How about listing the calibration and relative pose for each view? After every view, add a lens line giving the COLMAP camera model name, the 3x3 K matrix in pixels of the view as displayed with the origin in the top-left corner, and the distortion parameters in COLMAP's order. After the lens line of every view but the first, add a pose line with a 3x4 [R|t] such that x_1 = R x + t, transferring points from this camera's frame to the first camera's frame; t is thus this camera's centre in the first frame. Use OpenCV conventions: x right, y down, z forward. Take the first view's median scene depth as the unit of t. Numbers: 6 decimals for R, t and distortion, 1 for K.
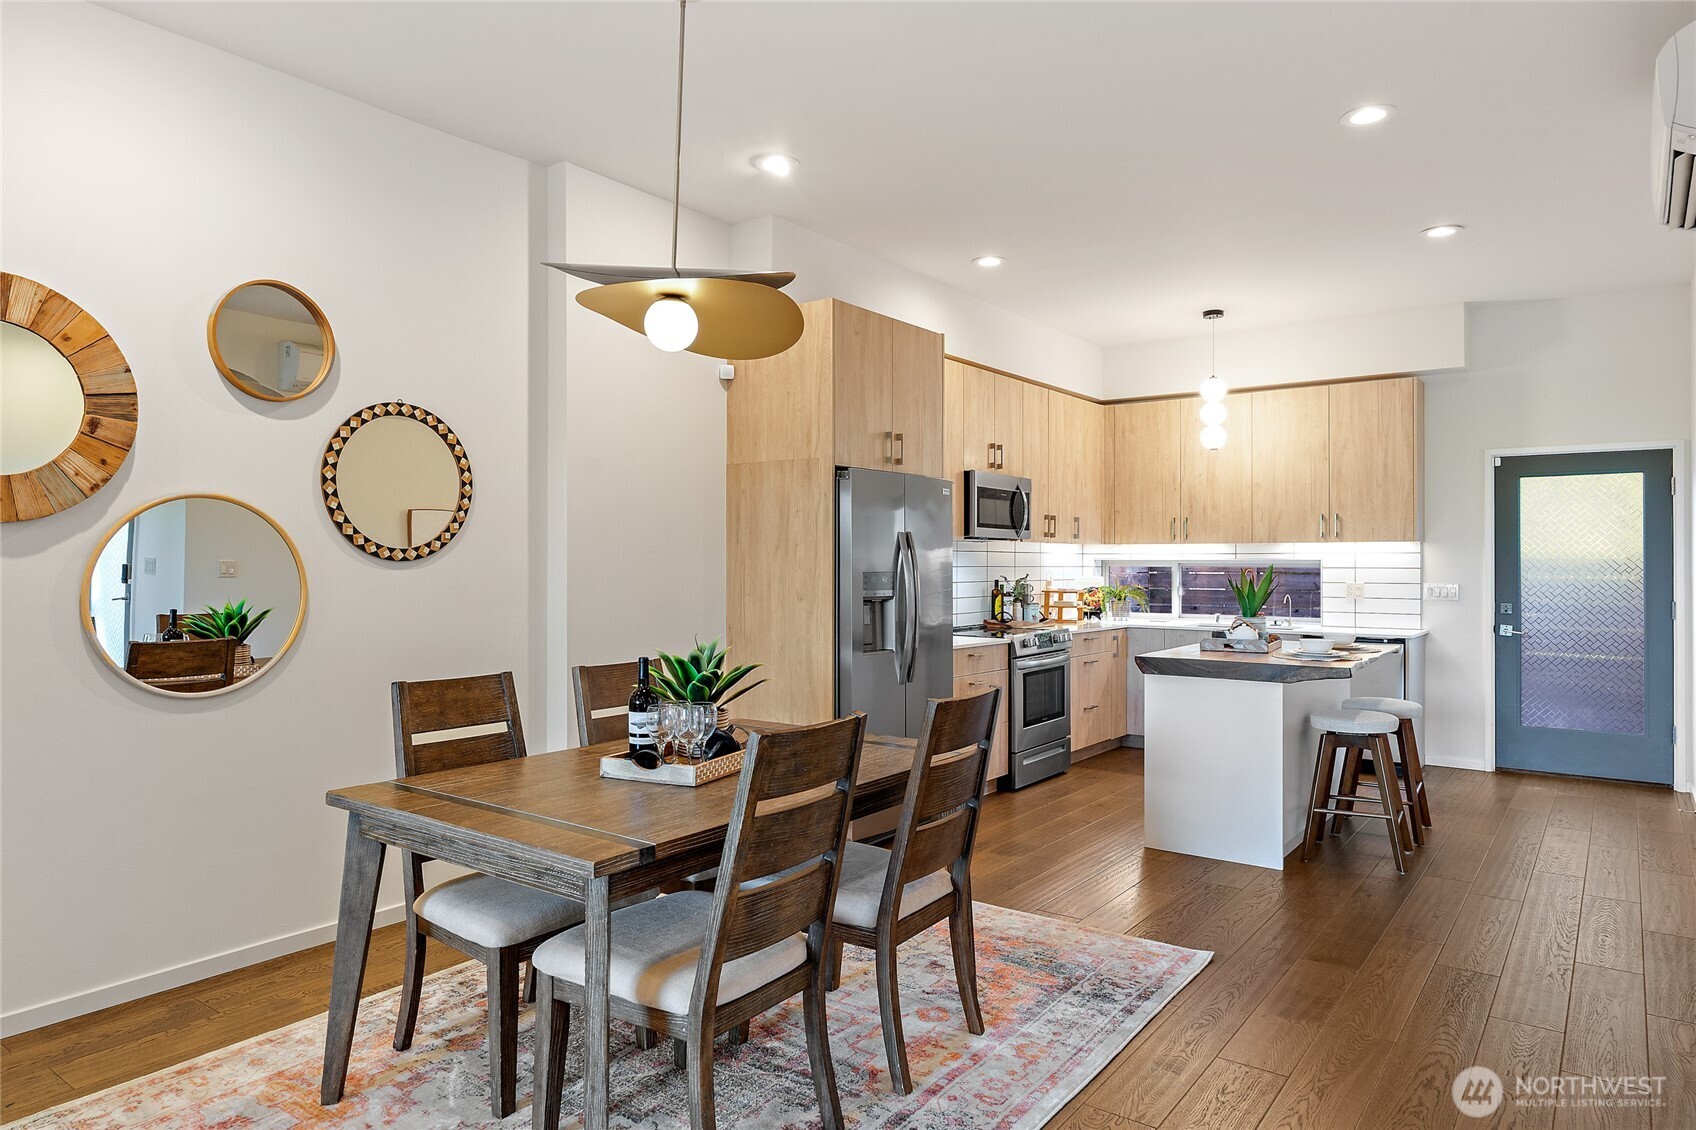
lens RADIAL K [[1036.2, 0, 855.2], [0, 1036.2, 552.4], [0, 0, 1]] dist [0.001253, 0.001095]
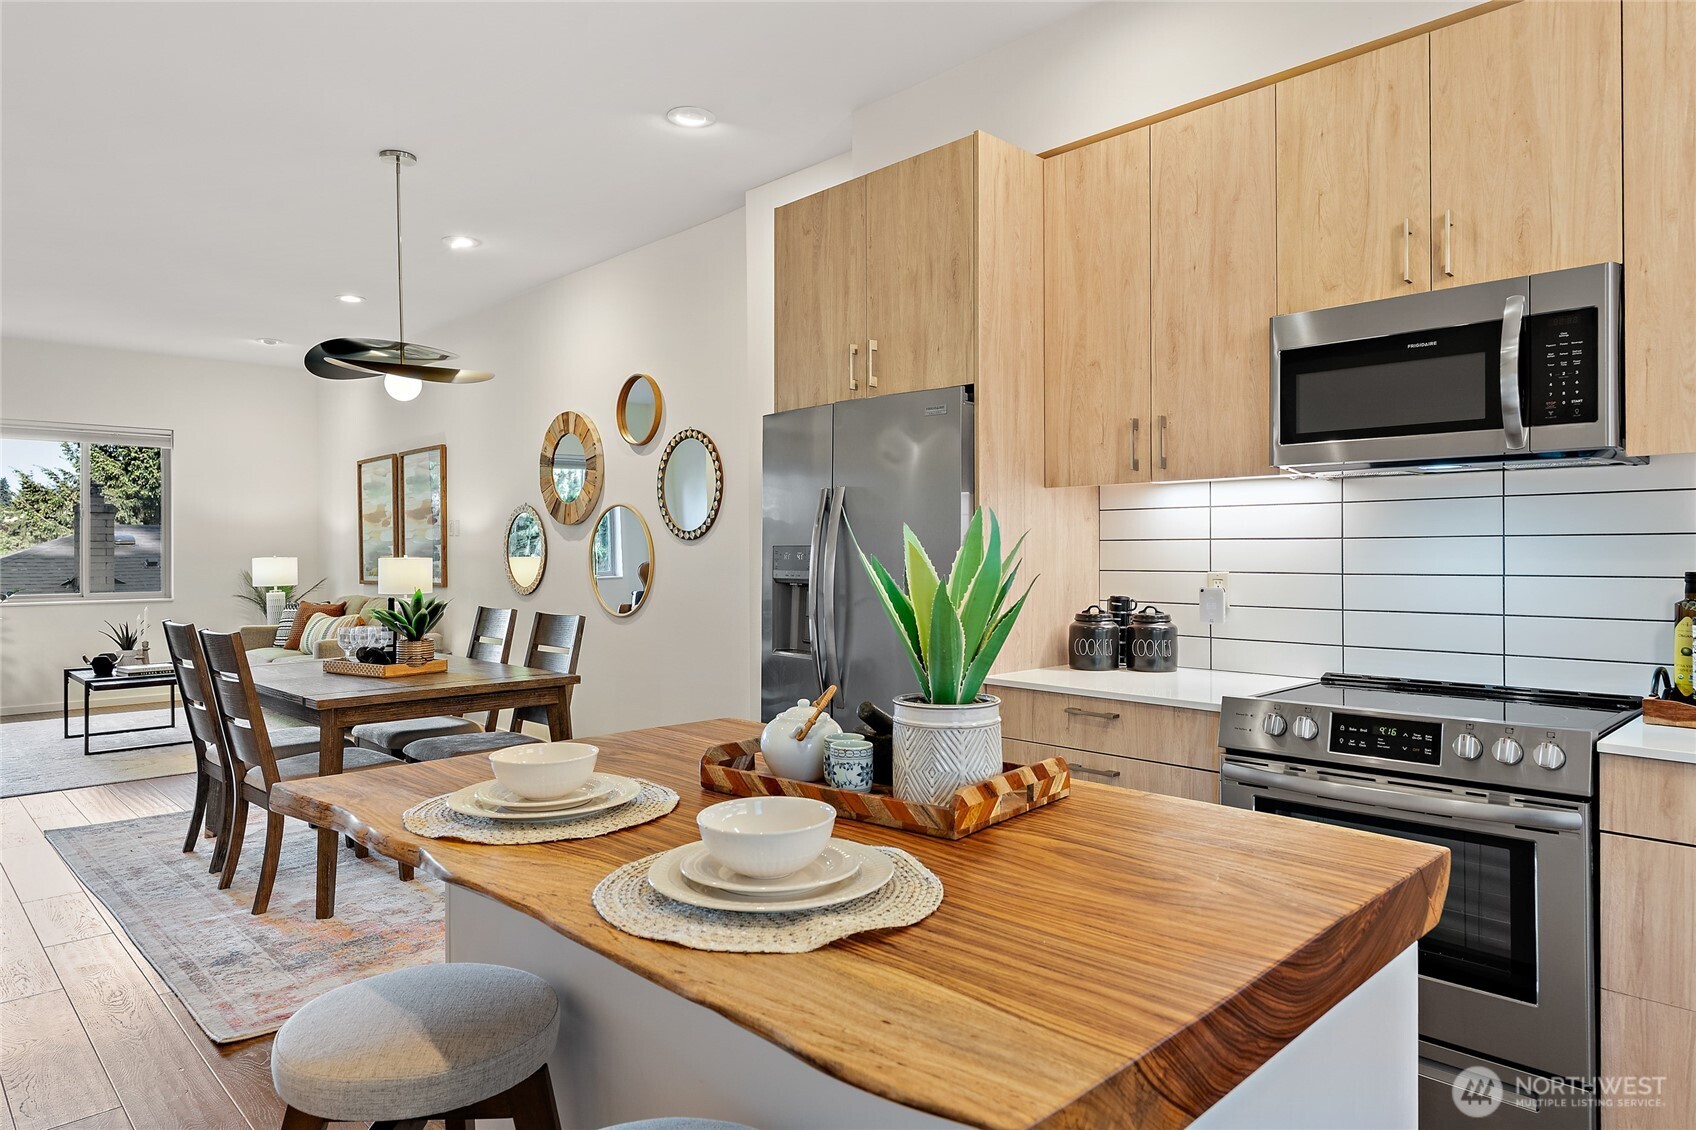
lens RADIAL K [[1036.2, 0, 855.2], [0, 1036.2, 552.4], [0, 0, 1]] dist [0.001253, 0.001095]
pose [[-0.156758, -0.001921, -0.987635, 0.533794], [0.010209, 0.999942, -0.003565, 0.019091], [0.987584, -0.010641, -0.156729, 0.825158]]
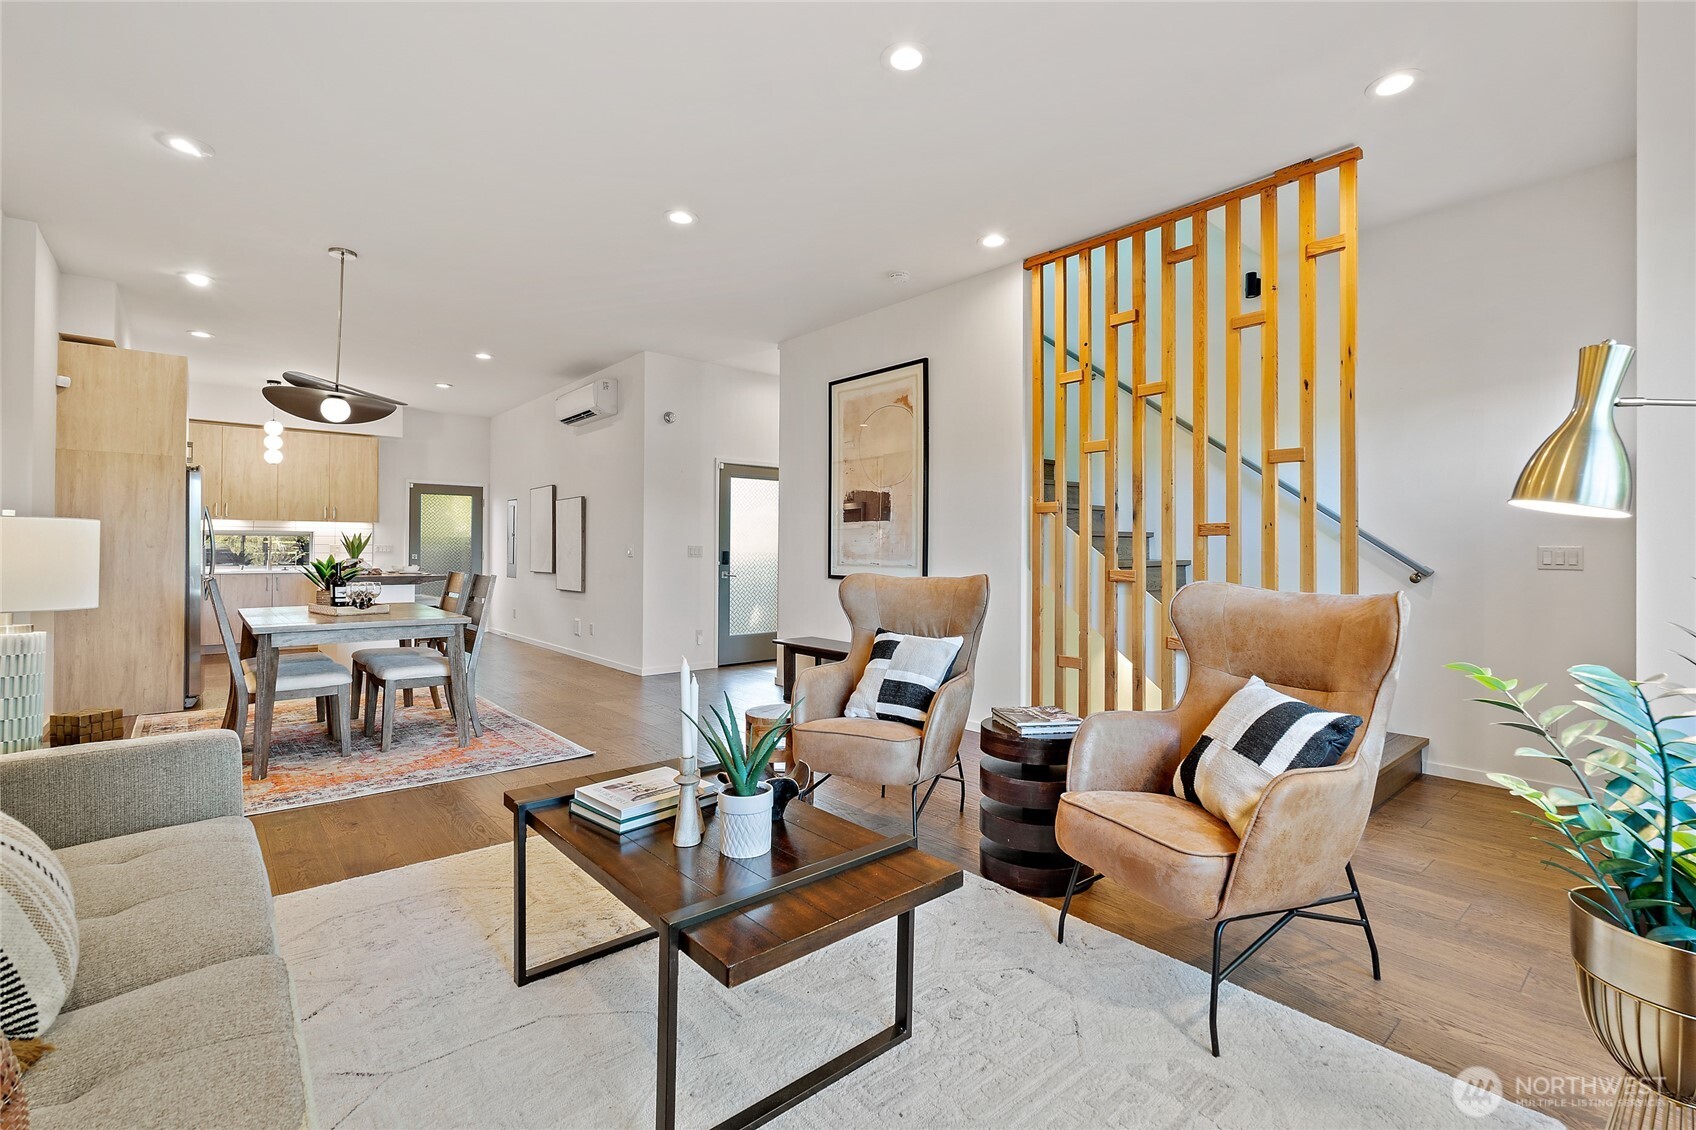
lens RADIAL K [[754.4, 0, 844.1], [0, 754.4, 539.5], [0, 0, 1]] dist [0.000371, -0.000064]
pose [[0.220792, 0.012126, 0.975246, -0.645287], [-0.012337, 0.999877, -0.009640, 0.023189], [-0.975243, -0.009903, 0.220914, -0.166822]]
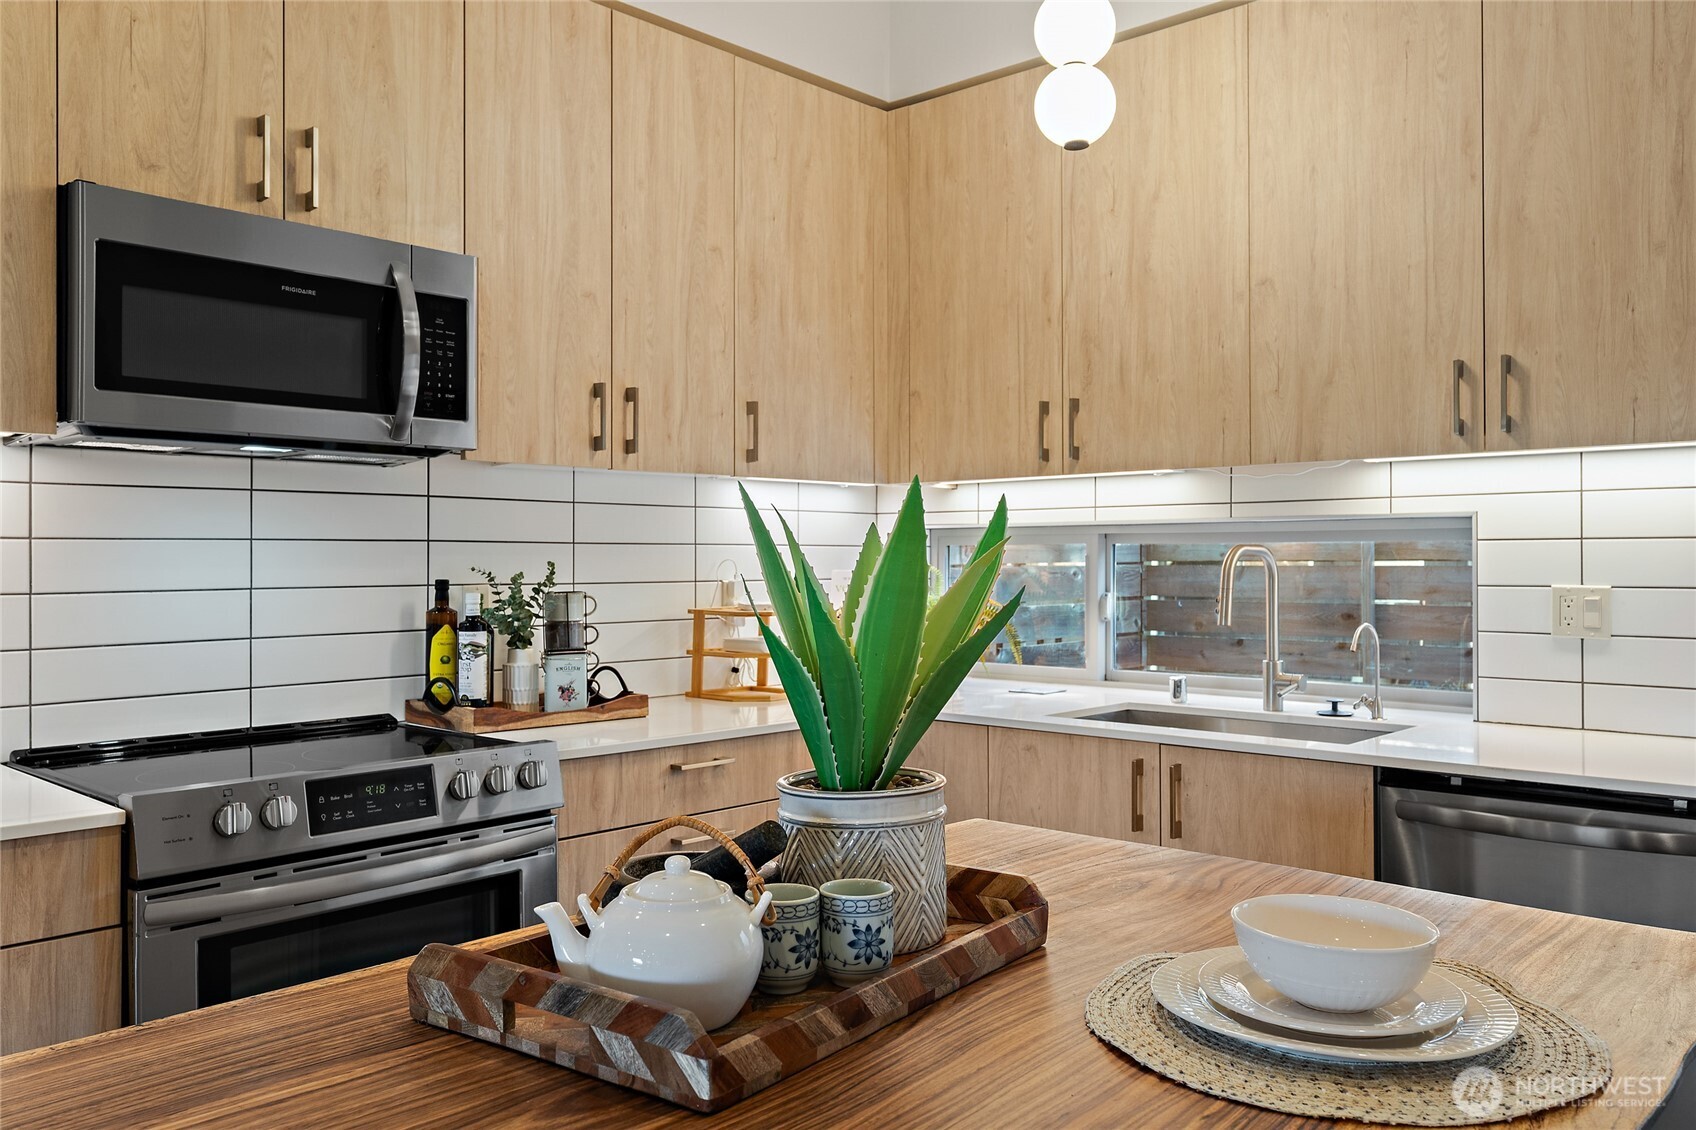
lens RADIAL K [[1317.1, 0, 851.6], [0, 1317.1, 548.9], [0, 0, 1]] dist [0.004053, -0.003599]
pose [[0.994513, -0.005596, -0.104460, 0.326457], [0.005792, 0.999982, 0.001574, 0.017245], [0.104449, -0.002170, 0.994528, 0.623374]]
